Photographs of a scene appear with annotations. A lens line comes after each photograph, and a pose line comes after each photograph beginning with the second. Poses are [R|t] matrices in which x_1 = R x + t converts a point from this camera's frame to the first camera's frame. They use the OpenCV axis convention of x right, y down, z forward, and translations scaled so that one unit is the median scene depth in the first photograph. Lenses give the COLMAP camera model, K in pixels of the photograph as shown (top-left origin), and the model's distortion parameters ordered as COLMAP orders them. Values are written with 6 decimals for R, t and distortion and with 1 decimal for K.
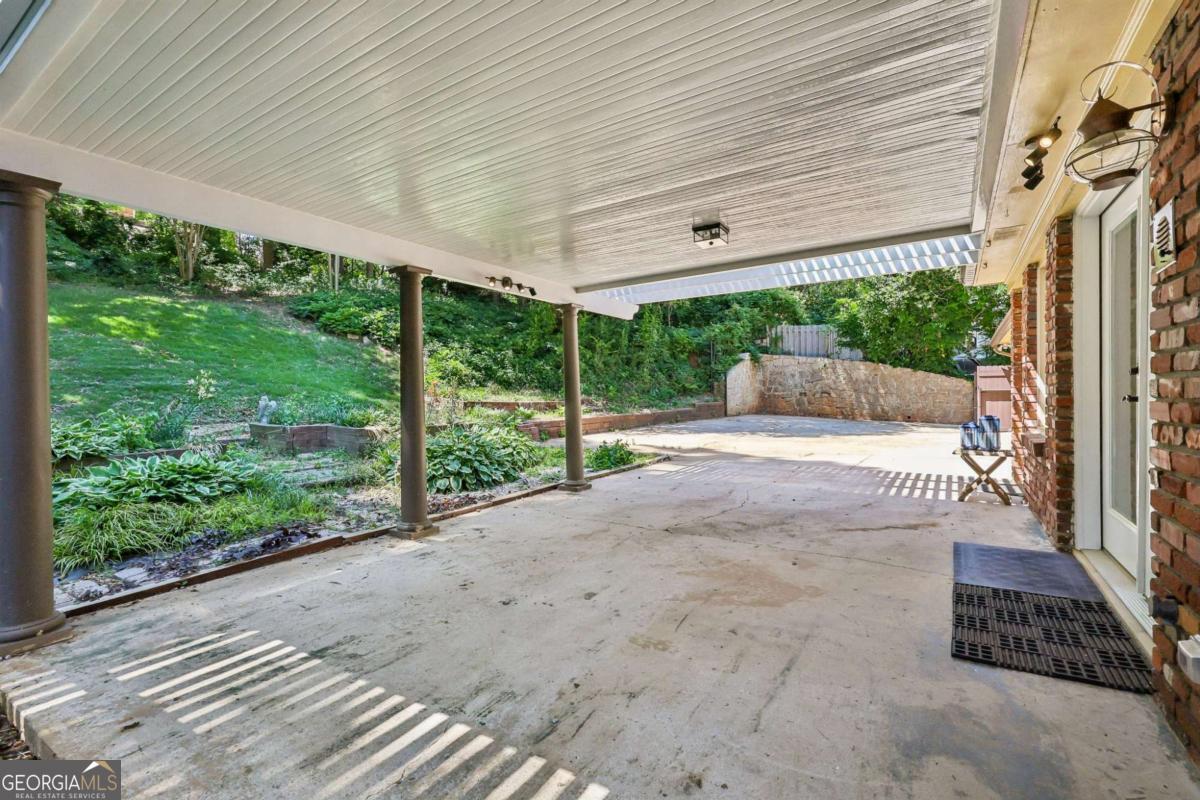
lens RADIAL K [[534.7, 0, 594.3], [0, 534.7, 399.4], [0, 0, 1]] dist [0.009566, 0.000147]
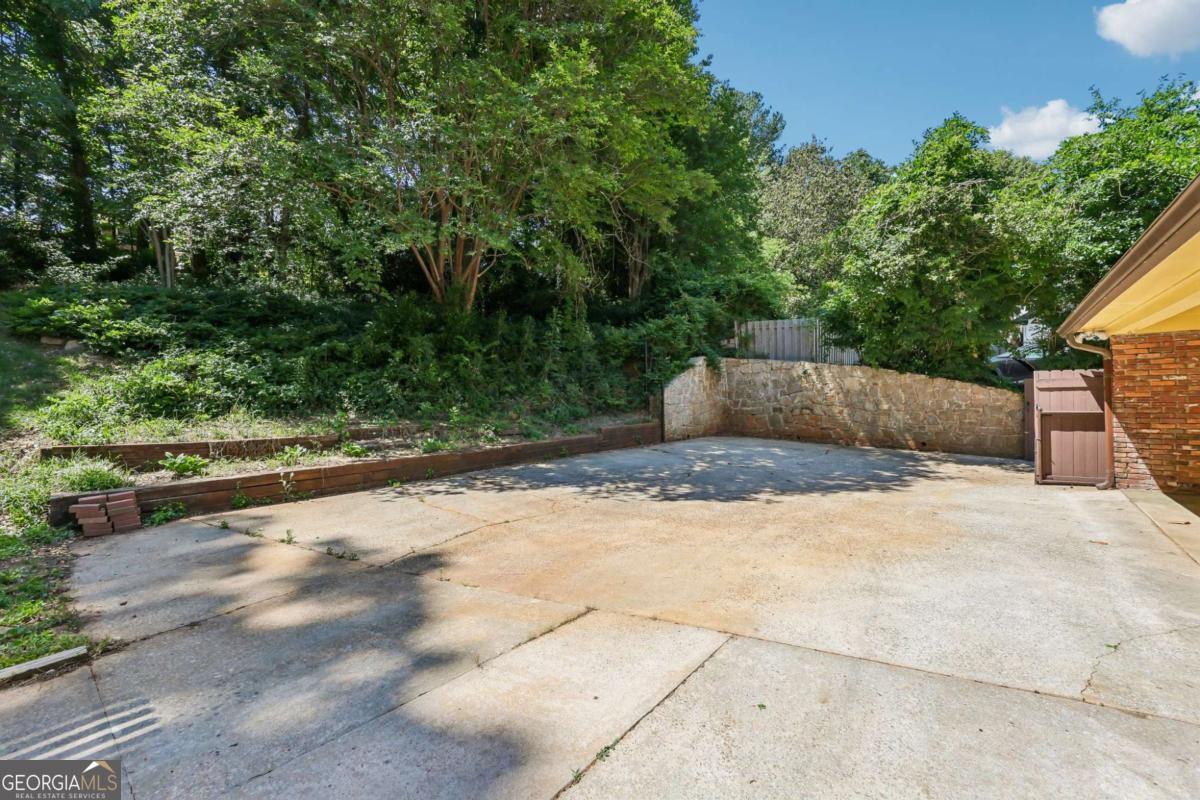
lens RADIAL K [[475.2, 0, 594.0], [0, 475.2, 402.7], [0, 0, 1]] dist [0.002581, -0.002173]
pose [[0.994134, -0.006137, -0.107984, 0.289987], [0.006064, 0.999981, -0.001000, -0.029576], [0.107988, 0.000339, 0.994152, 0.430911]]
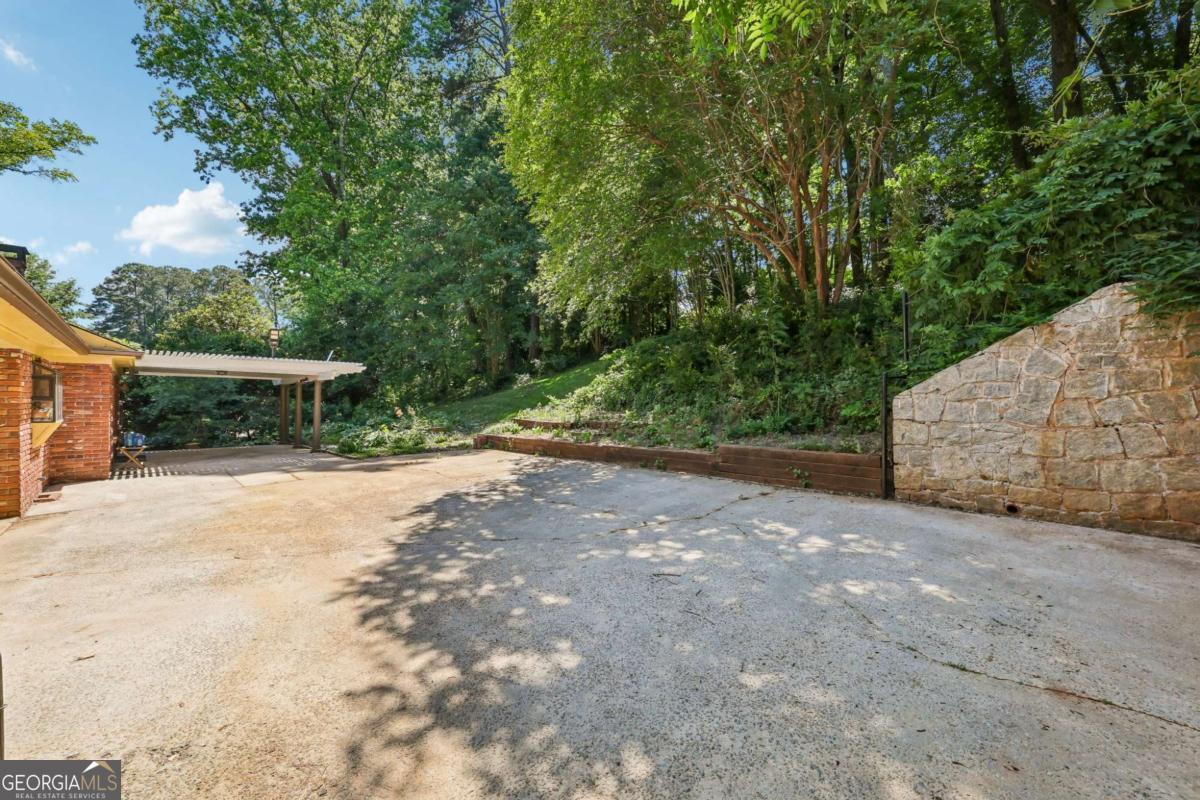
lens RADIAL K [[475.2, 0, 591.7], [0, 475.2, 403.2], [0, 0, 1]] dist [0.002581, -0.002173]
pose [[-0.212799, 0.012767, -0.977013, 0.778798], [-0.008682, 0.999850, 0.014957, -0.046155], [0.977057, 0.011666, -0.212657, 1.138915]]
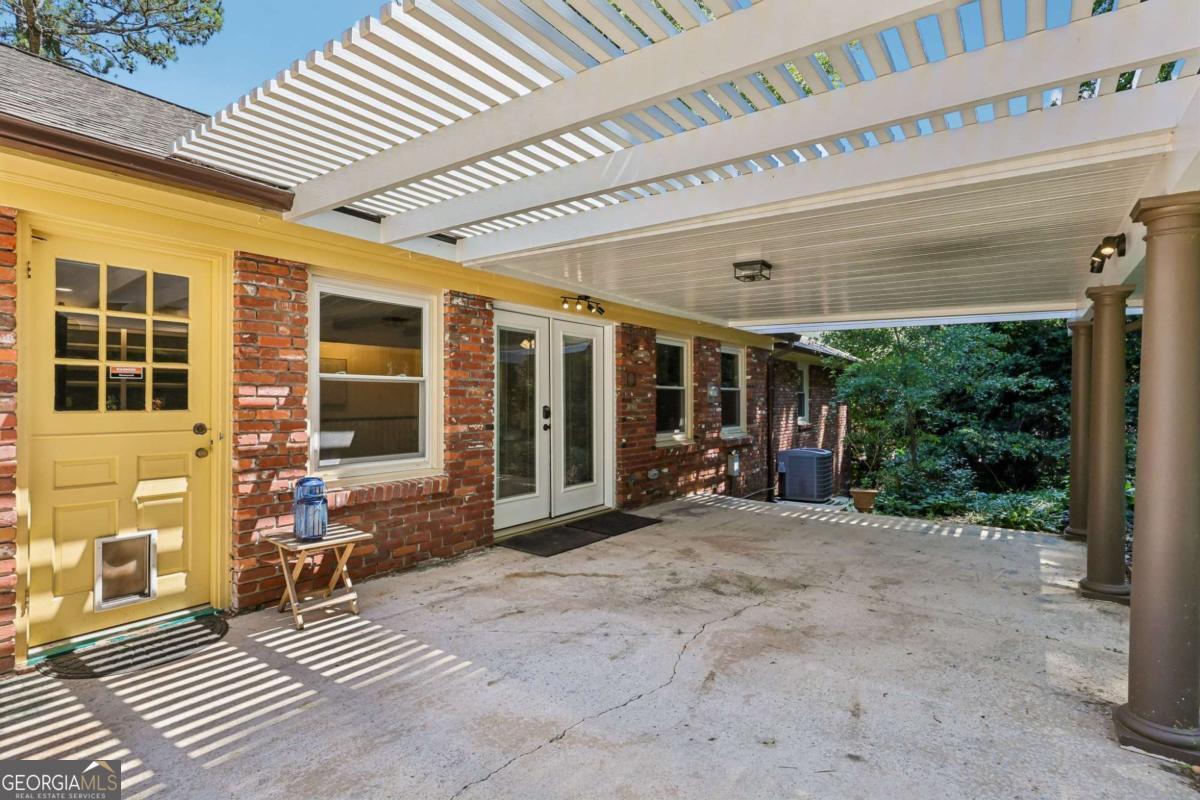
lens RADIAL K [[578.8, 0, 600.0], [0, 578.8, 400.6], [0, 0, 1]] dist [-0.005965, 0.000693]
pose [[-0.998698, 0.005338, 0.050728, 0.125523], [0.005850, 0.999933, 0.009956, -0.022655], [-0.050672, 0.010240, -0.998663, 0.582796]]
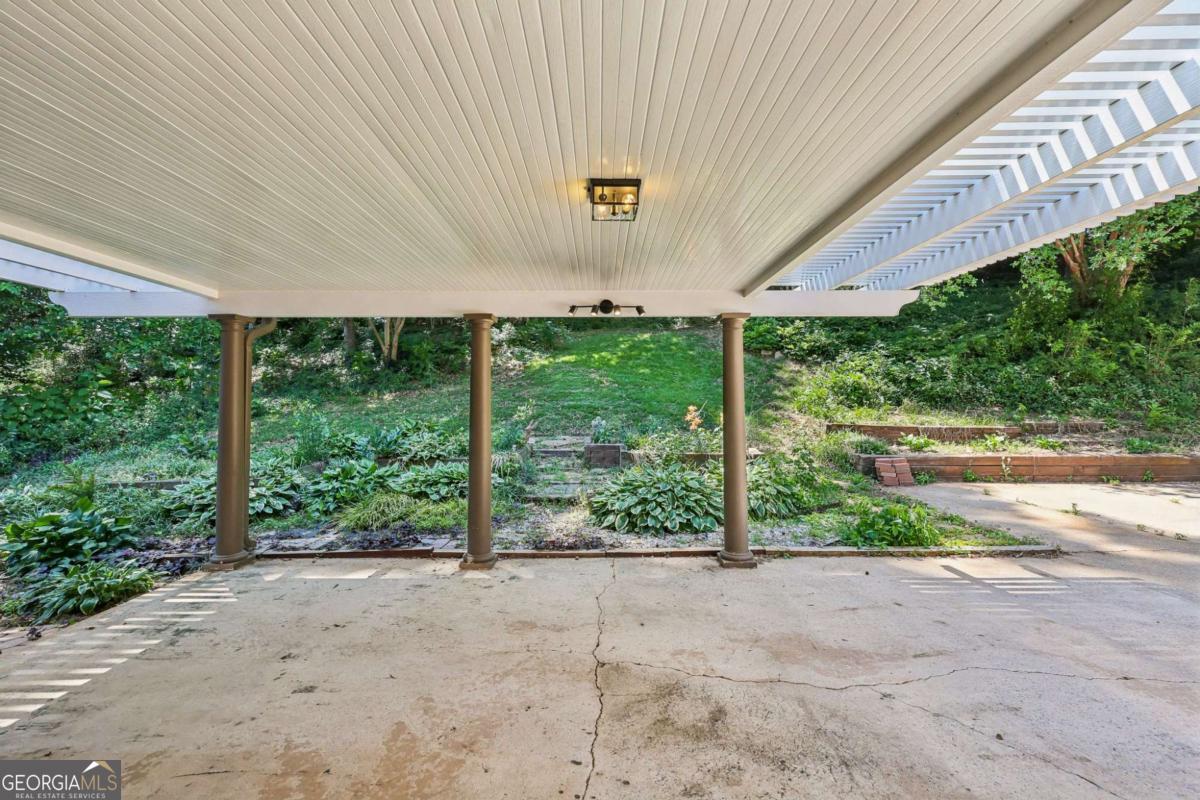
lens RADIAL K [[523.6, 0, 601.6], [0, 523.6, 392.4], [0, 0, 1]] dist [-0.000726, 0.000001]
pose [[0.539692, -0.004955, -0.841848, 0.197497], [-0.012314, 0.999829, -0.013779, -0.022530], [0.841772, 0.017803, 0.539539, 0.191065]]
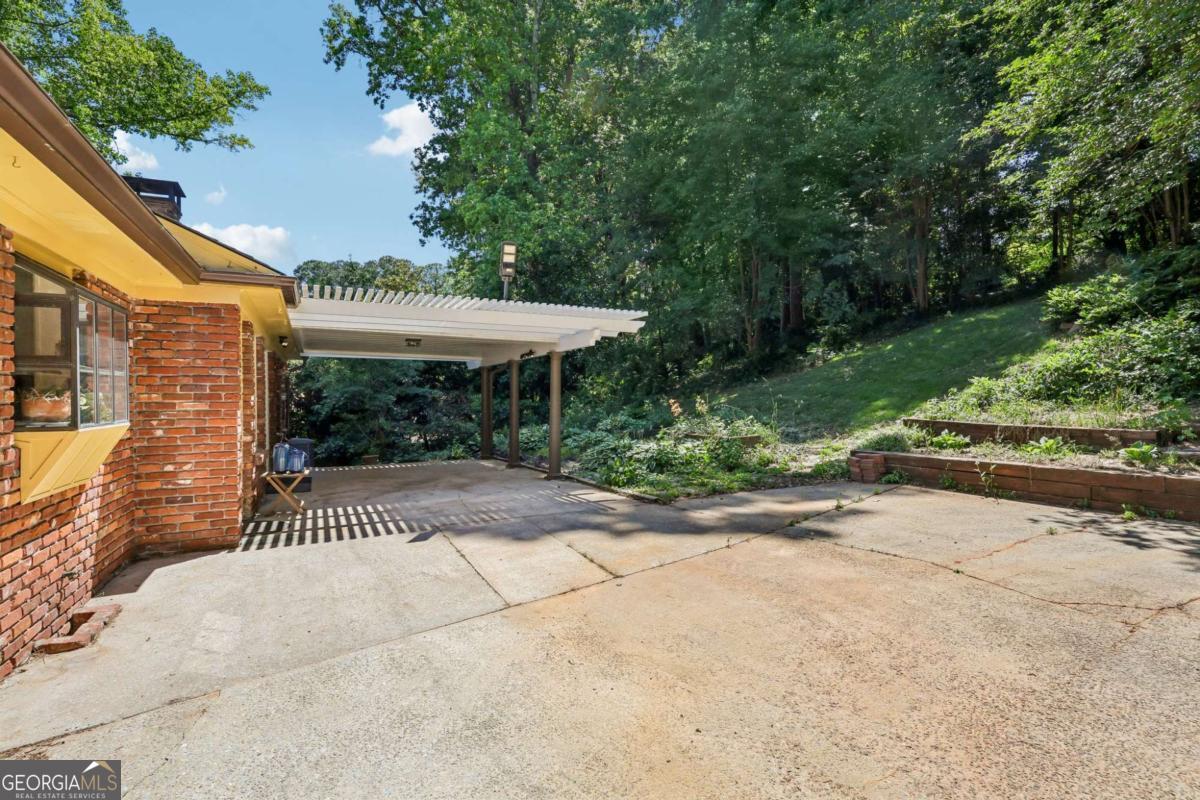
lens RADIAL K [[578.8, 0, 603.2], [0, 578.8, 394.4], [0, 0, 1]] dist [-0.005965, 0.000693]
pose [[-0.493371, 0.007361, -0.869788, 0.520205], [0.006627, 0.999967, 0.004704, -0.027954], [0.869794, -0.003444, -0.493404, 0.784769]]
